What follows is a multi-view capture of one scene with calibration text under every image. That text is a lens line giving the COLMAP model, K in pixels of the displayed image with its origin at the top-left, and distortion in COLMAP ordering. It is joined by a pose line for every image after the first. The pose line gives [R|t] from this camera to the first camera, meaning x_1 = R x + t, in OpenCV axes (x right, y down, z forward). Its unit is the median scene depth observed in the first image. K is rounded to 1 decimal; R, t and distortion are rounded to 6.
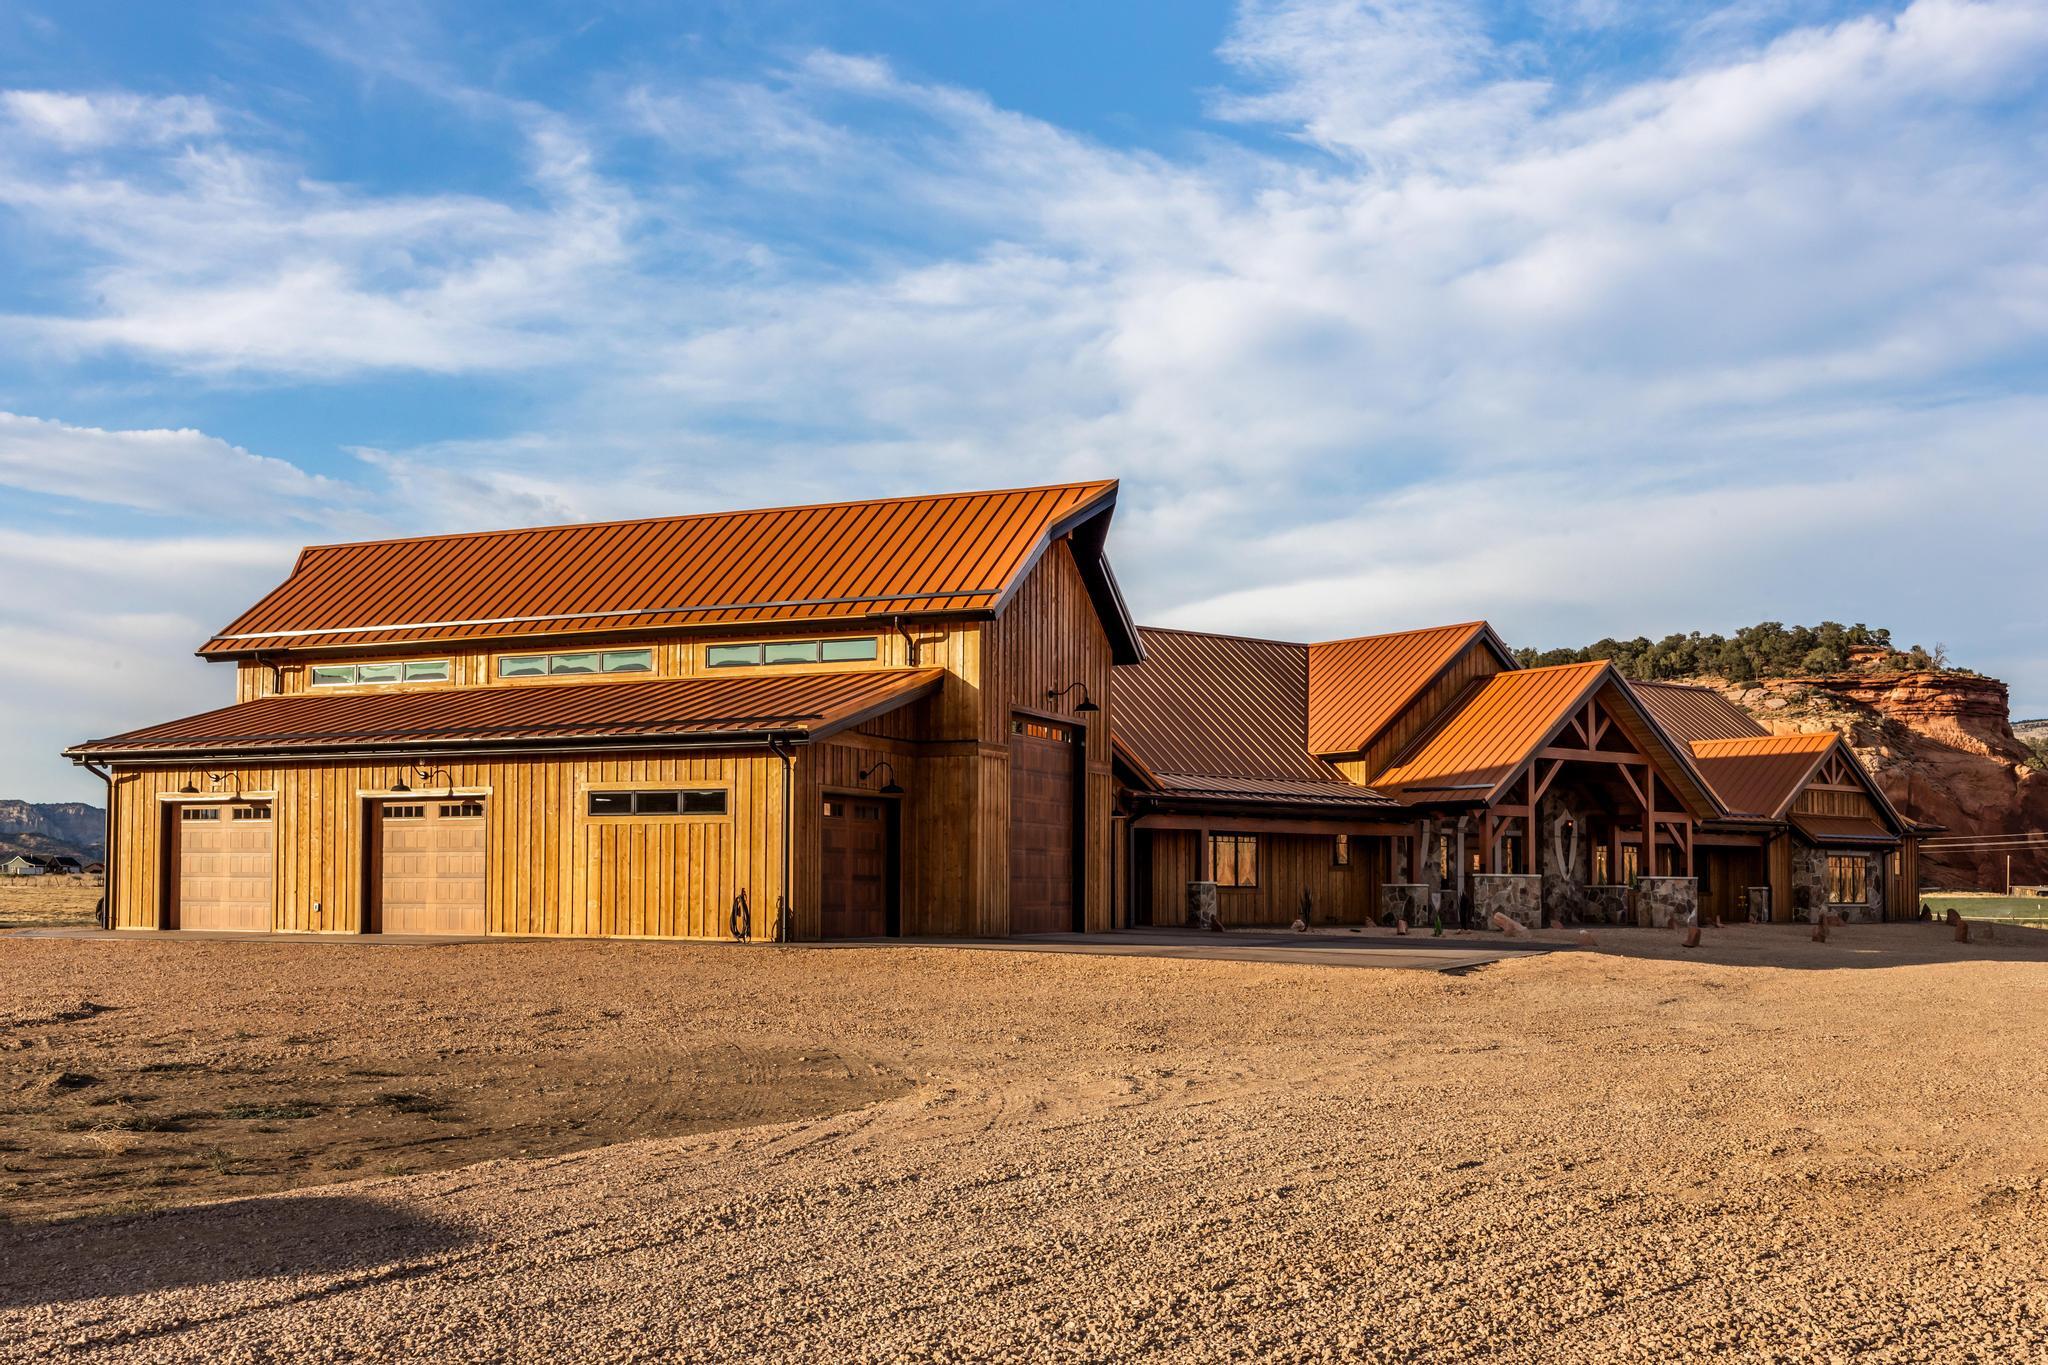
lens RADIAL K [[1964.2, 0, 1056.3], [0, 1964.2, 803.7], [0, 0, 1]] dist [0.004669, 0.007835]
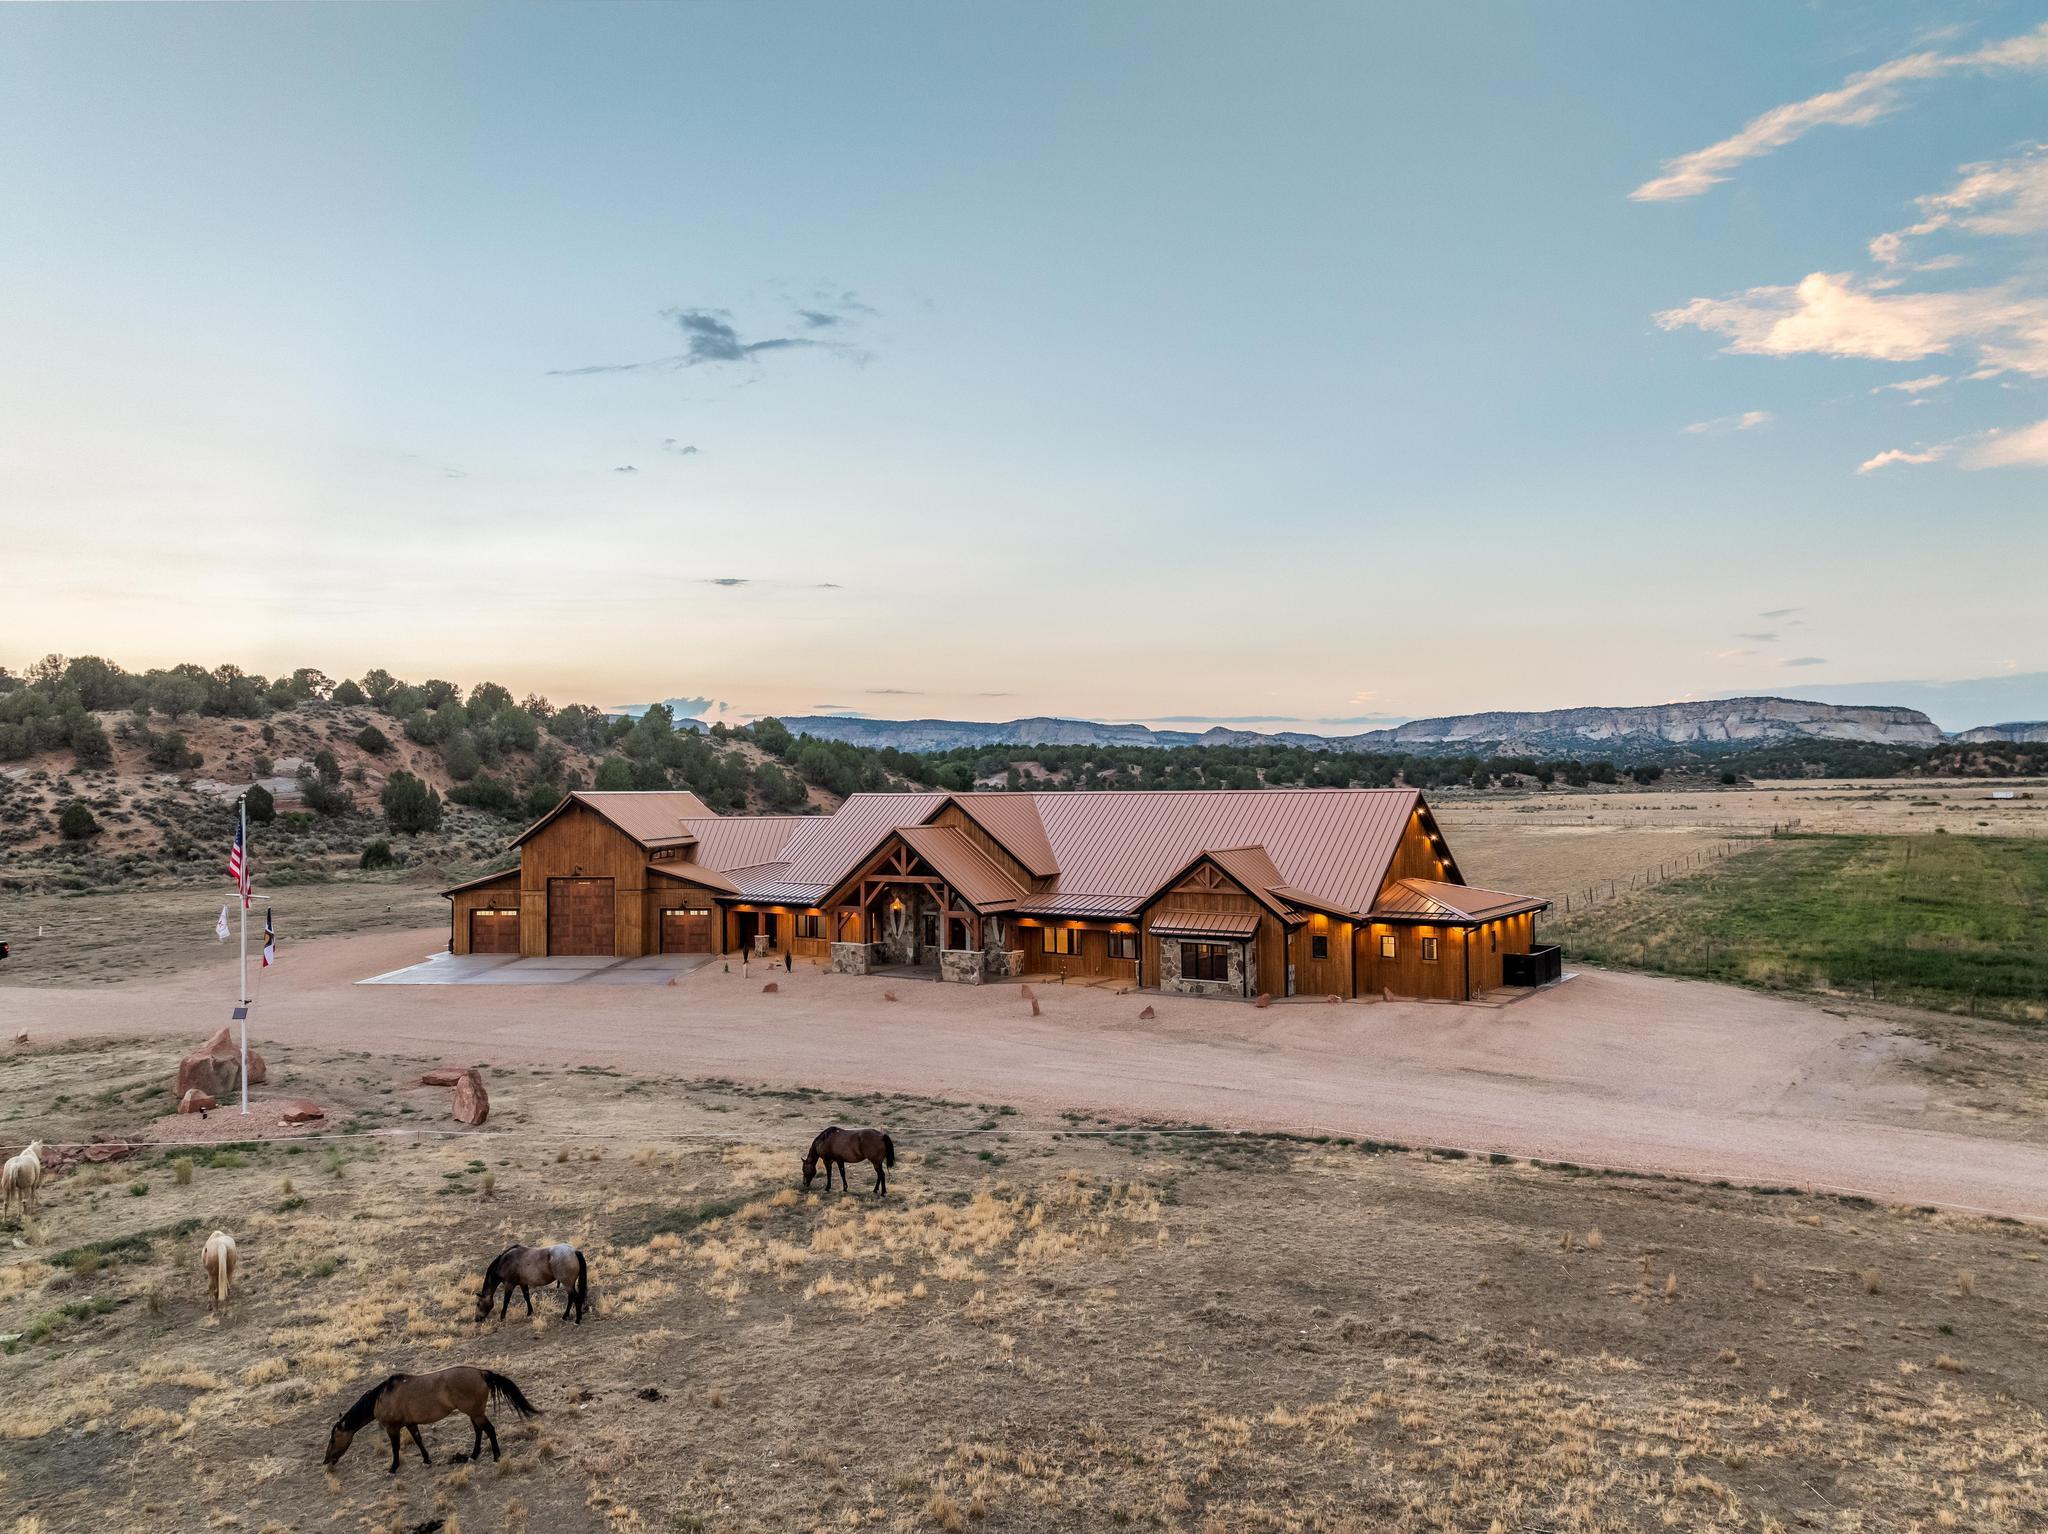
lens RADIAL K [[1468.6, 0, 1023.0], [0, 1468.6, 764.2], [0, 0, 1]] dist [-0.035413, -0.002368]
pose [[0.322694, -0.025686, -0.946155, 1.733786], [0.054090, 0.998499, -0.008660, -0.122387], [0.944957, -0.048383, 0.323599, 0.762269]]
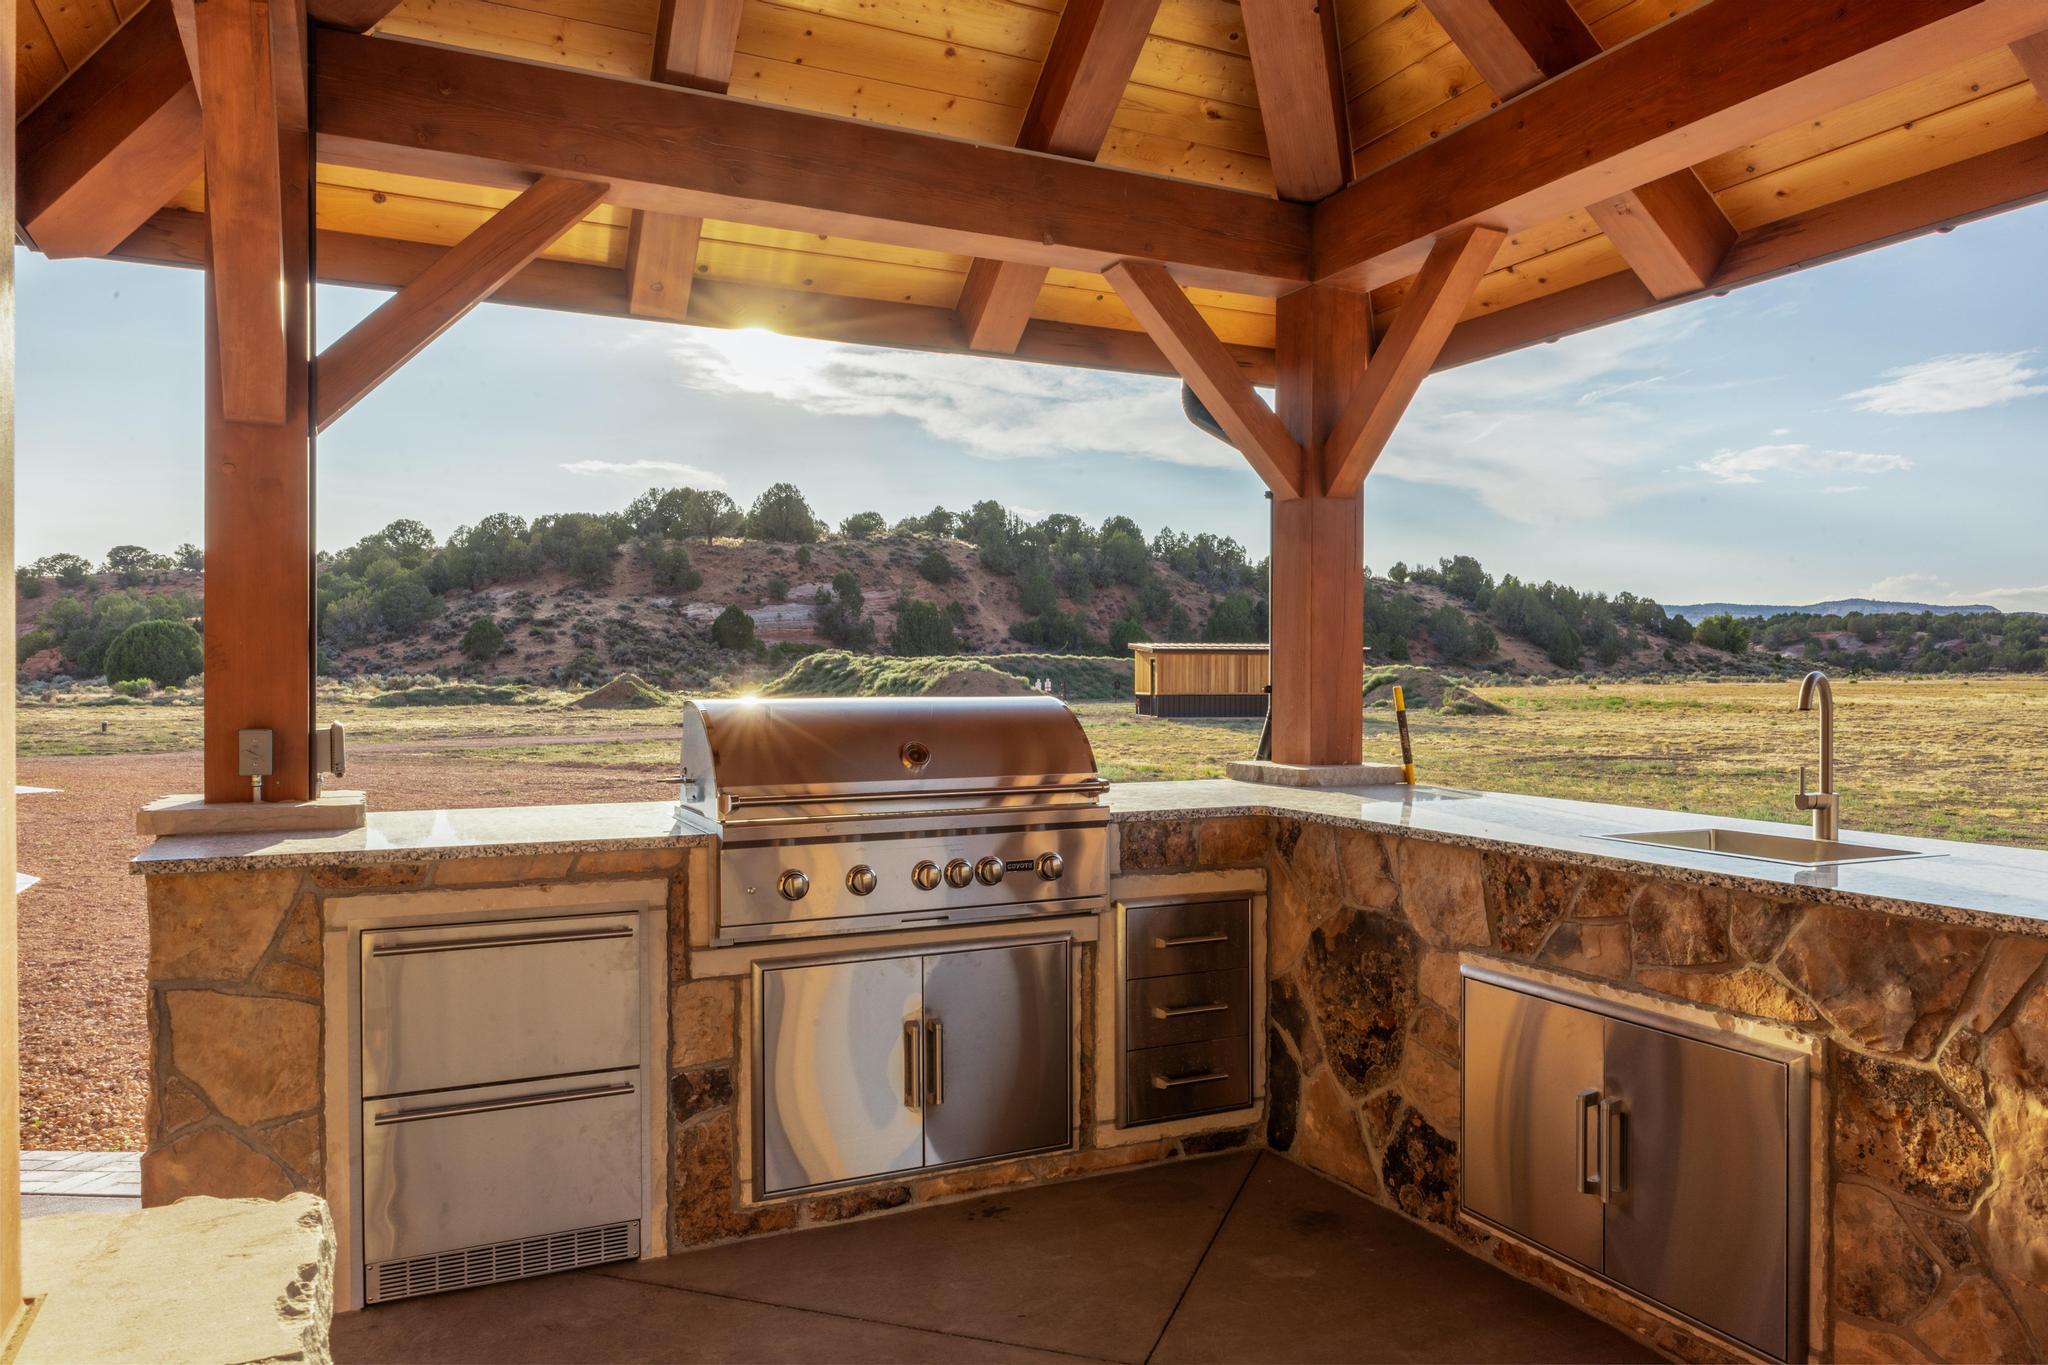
lens RADIAL K [[1396.8, 0, 1030.7], [0, 1396.8, 684.7], [0, 0, 1]] dist [-0.004835, -0.002284]
pose [[-0.191135, -0.002749, -0.981560, -0.018033], [0.040155, 0.999137, -0.010618, 0.048397], [0.980742, -0.041444, -0.190860, 1.393410]]
